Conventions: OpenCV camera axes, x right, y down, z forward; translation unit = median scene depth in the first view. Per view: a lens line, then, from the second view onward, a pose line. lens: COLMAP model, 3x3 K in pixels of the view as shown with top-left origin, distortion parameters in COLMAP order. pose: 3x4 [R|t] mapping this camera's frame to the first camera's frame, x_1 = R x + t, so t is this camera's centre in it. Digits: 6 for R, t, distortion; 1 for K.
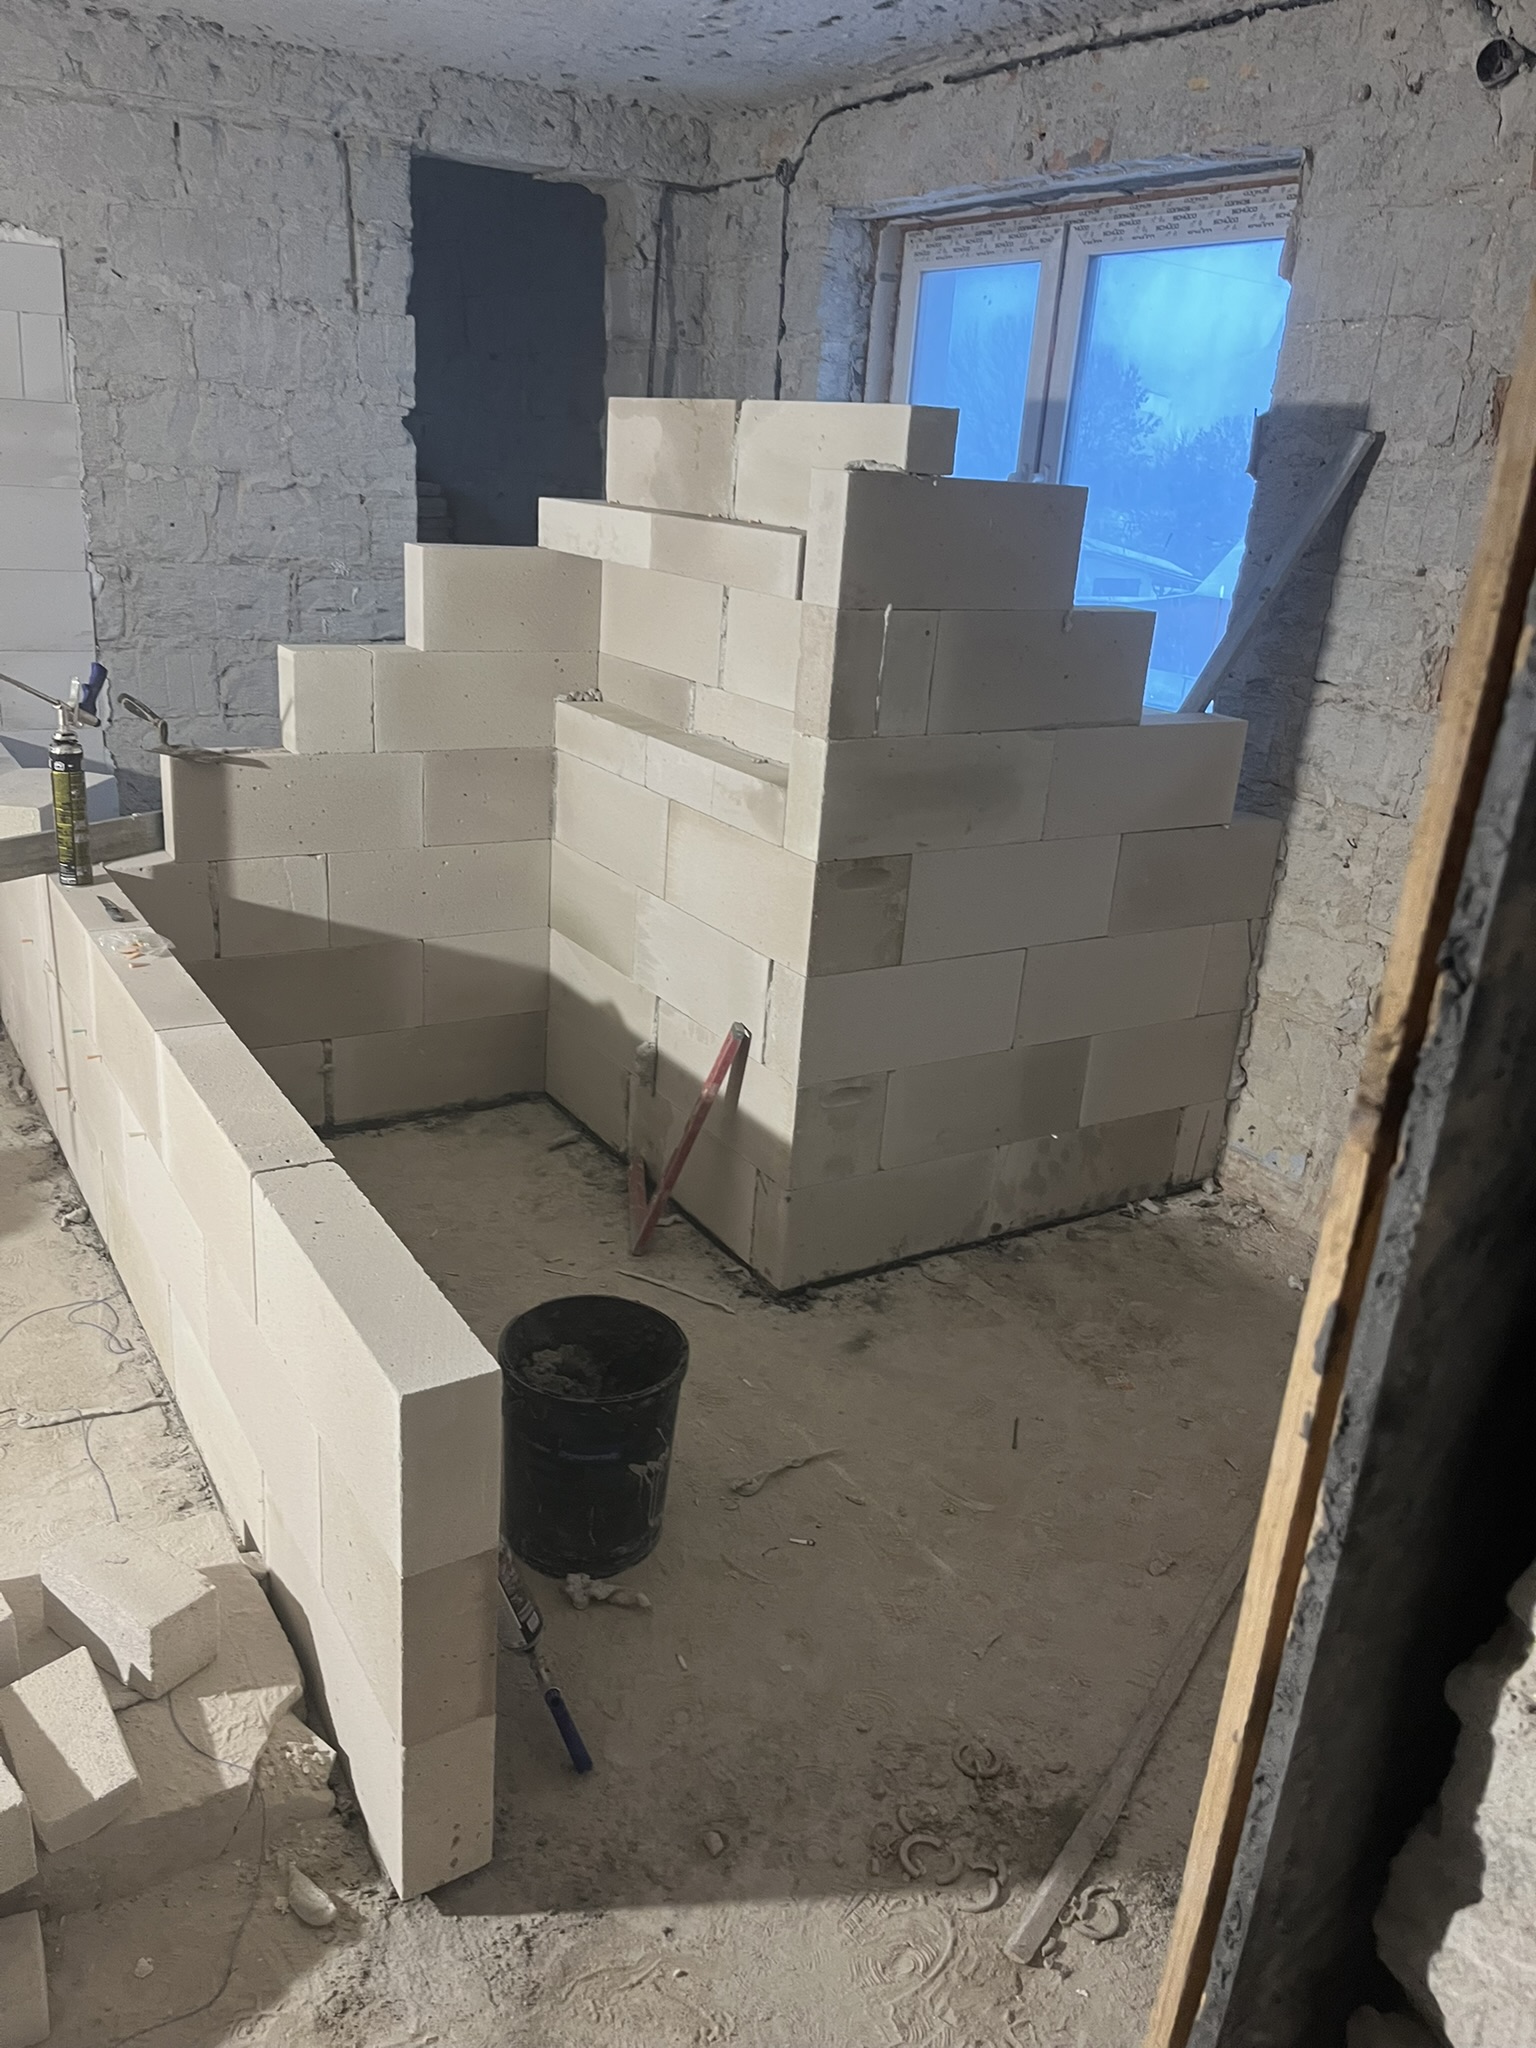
lens RADIAL K [[1527.3, 0, 767.6], [0, 1527.3, 1031.7], [0, 0, 1]] dist [0.094336, -0.130787]
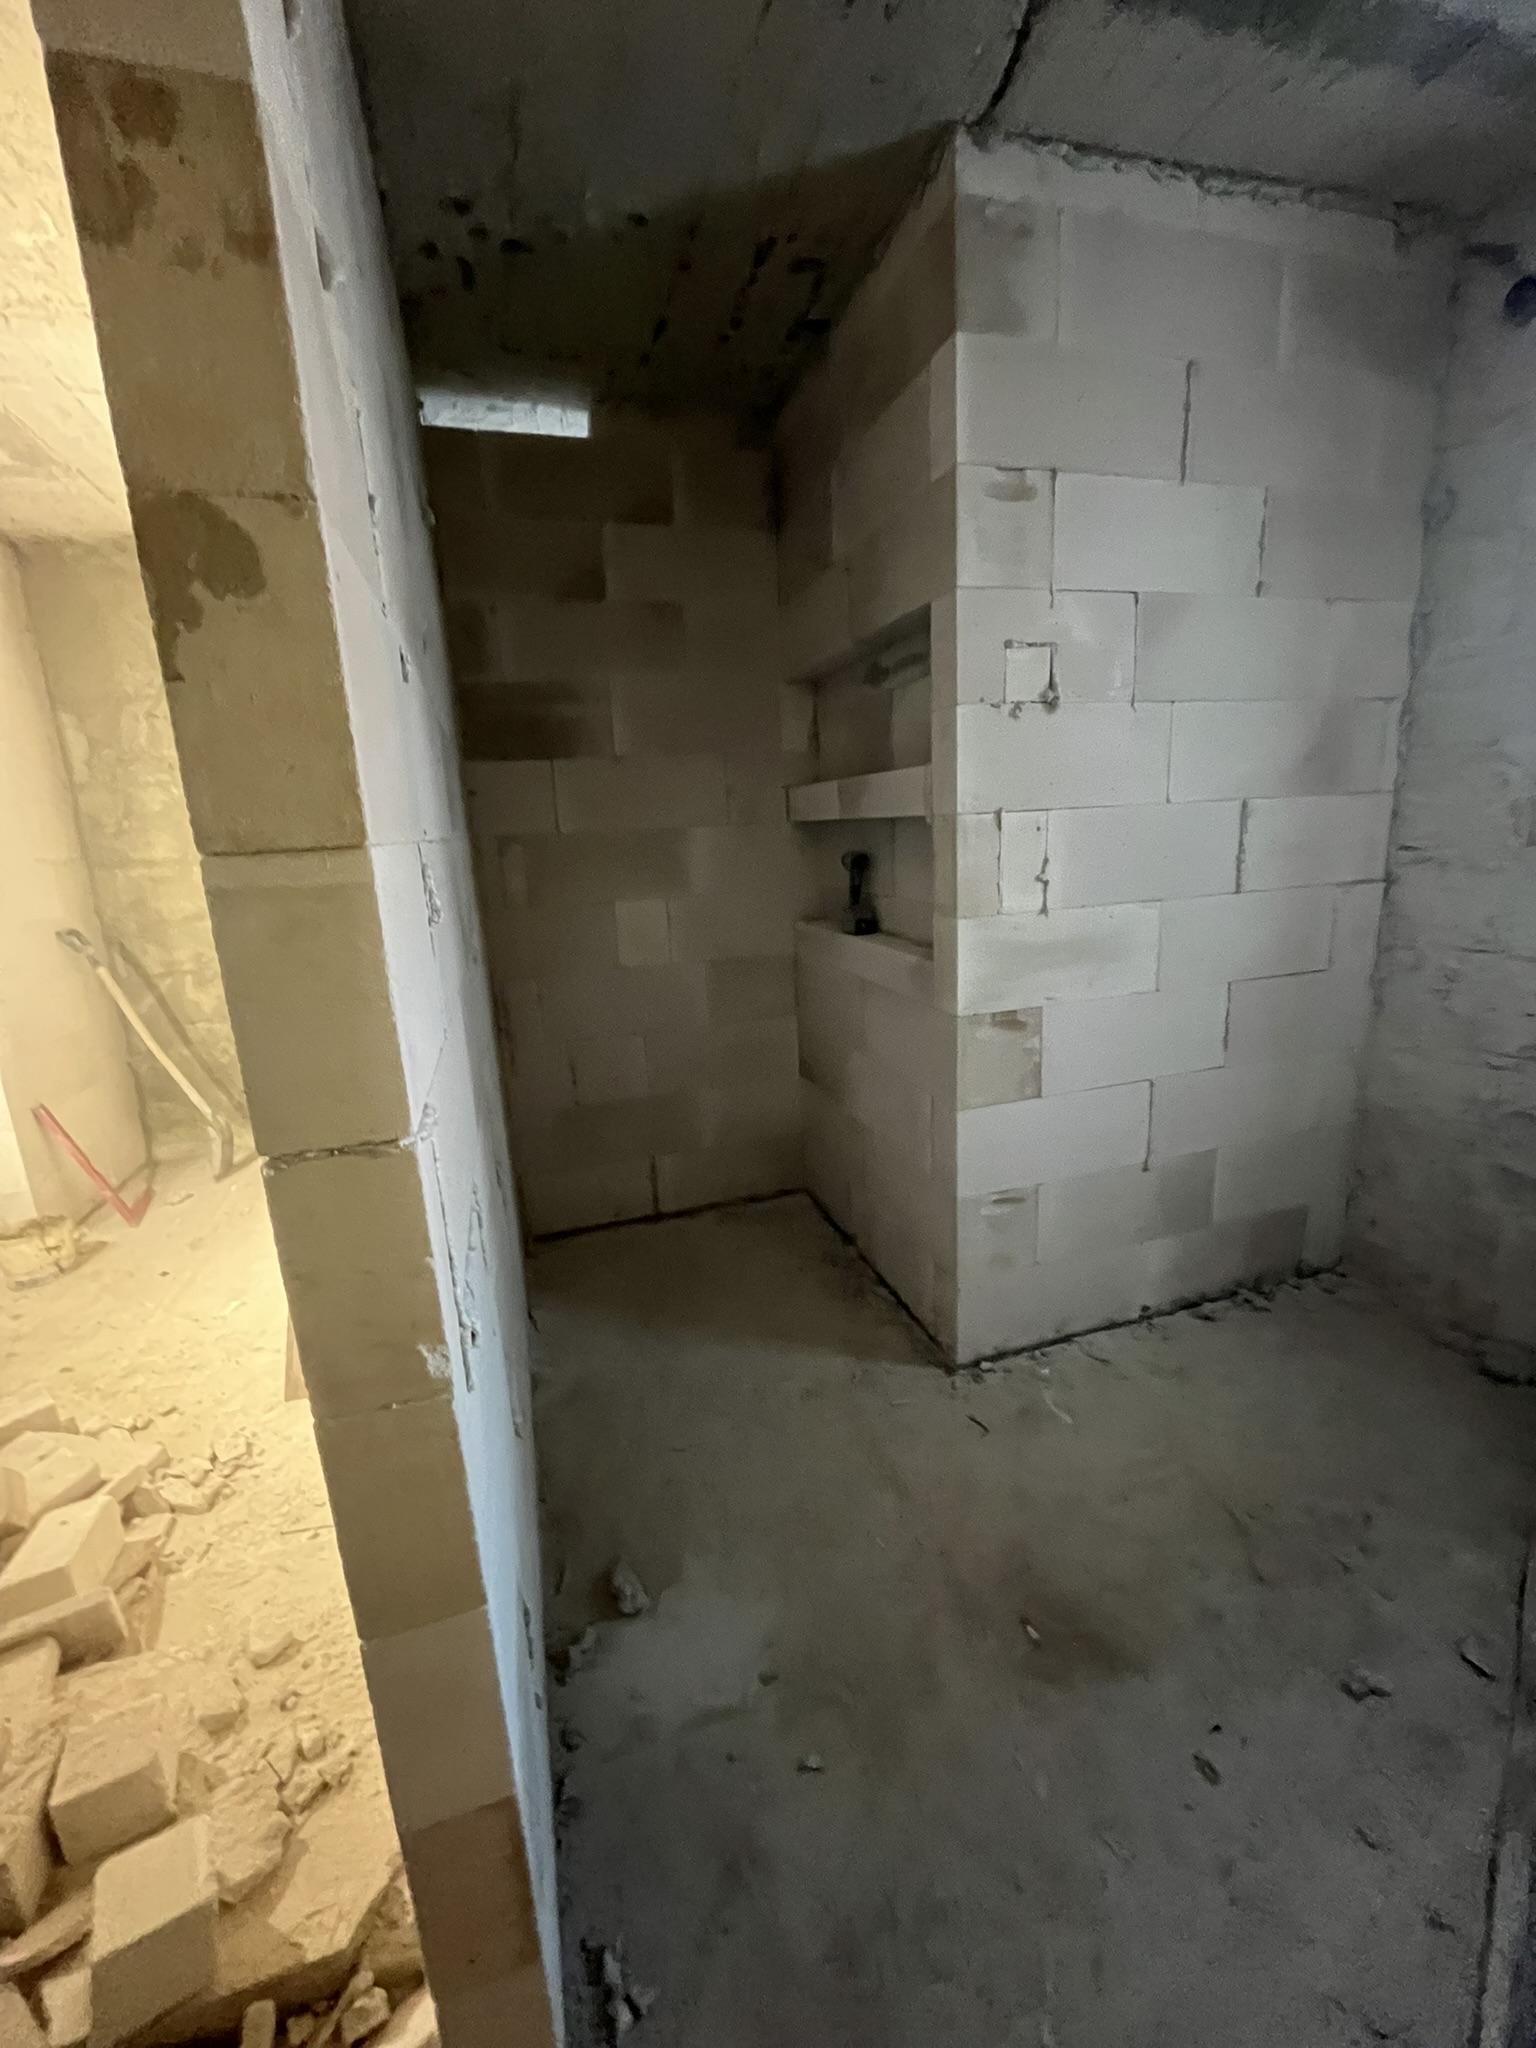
lens RADIAL K [[832.0, 0, 767.1], [0, 832.0, 1012.2], [0, 0, 1]] dist [-0.003677, 0.000187]
pose [[0.958069, -0.056930, -0.280827, 0.064267], [0.018466, 0.990294, -0.137755, -0.021808], [0.285943, 0.126793, 0.949821, 0.275631]]
